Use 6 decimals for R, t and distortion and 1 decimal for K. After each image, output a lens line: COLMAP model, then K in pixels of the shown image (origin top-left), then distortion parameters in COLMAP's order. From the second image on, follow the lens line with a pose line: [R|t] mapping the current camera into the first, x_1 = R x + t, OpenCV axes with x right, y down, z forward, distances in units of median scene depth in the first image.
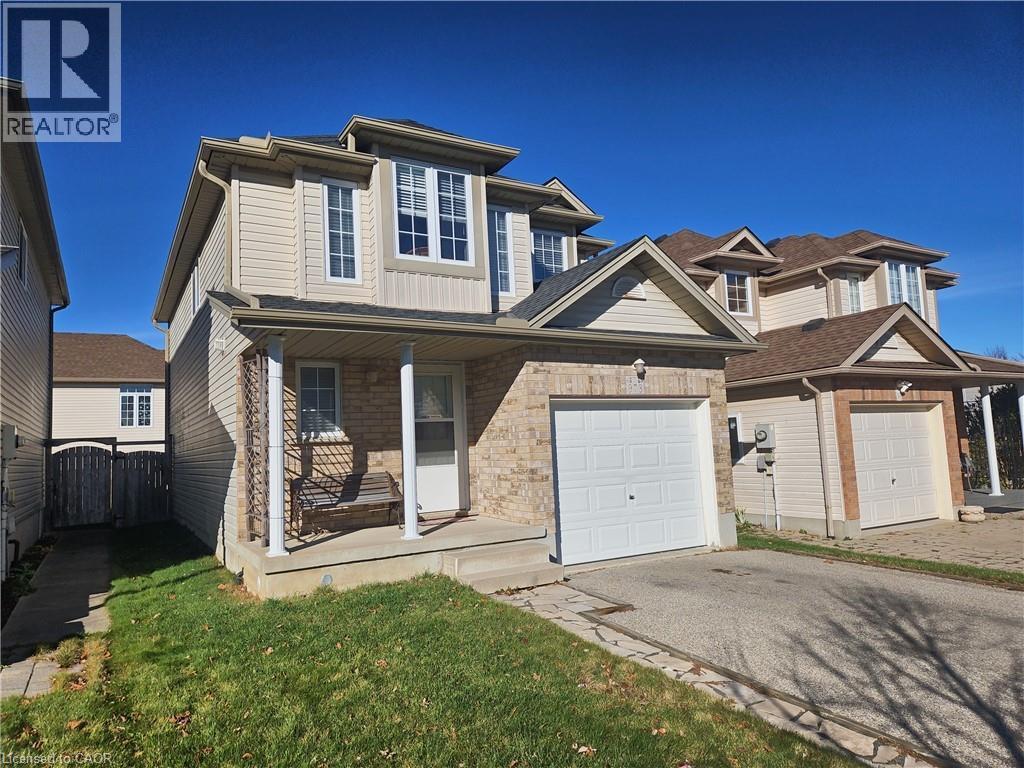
lens RADIAL K [[685.8, 0, 508.9], [0, 685.8, 378.8], [0, 0, 1]] dist [0.026860, -0.008326]
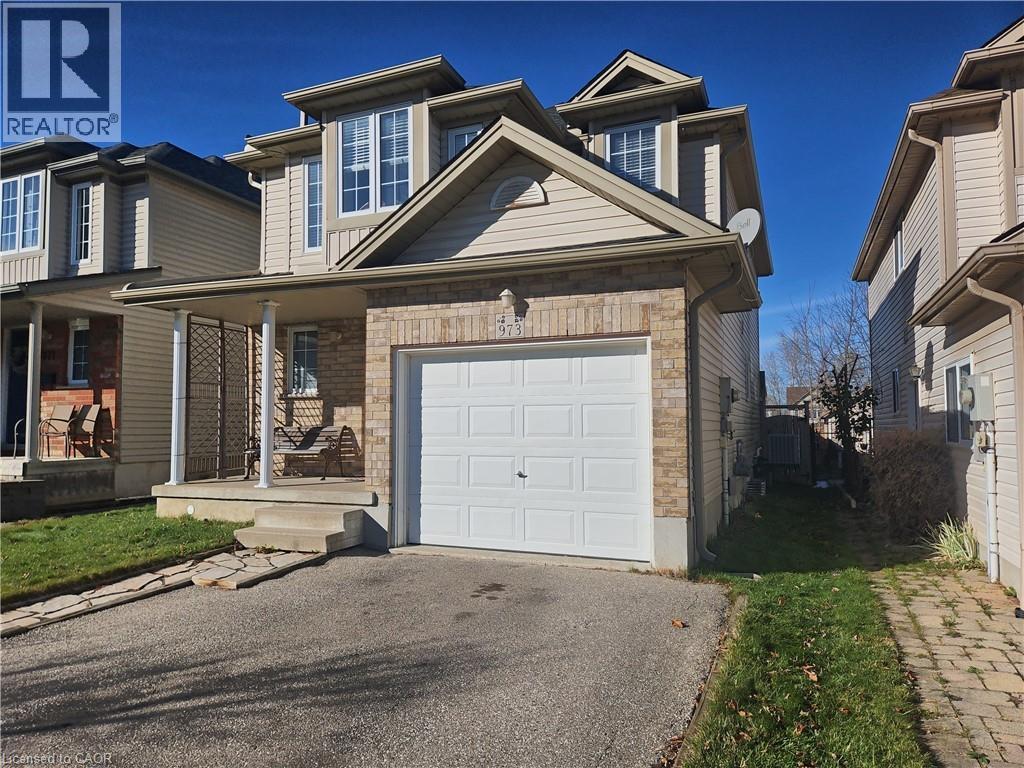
lens RADIAL K [[685.8, 0, 510.1], [0, 685.8, 394.9], [0, 0, 1]] dist [0.026860, -0.008326]
pose [[0.600432, 0.006669, -0.799648, 0.805108], [0.057760, 0.996992, 0.051685, 0.047389], [0.797588, -0.077221, 0.598240, 0.569700]]
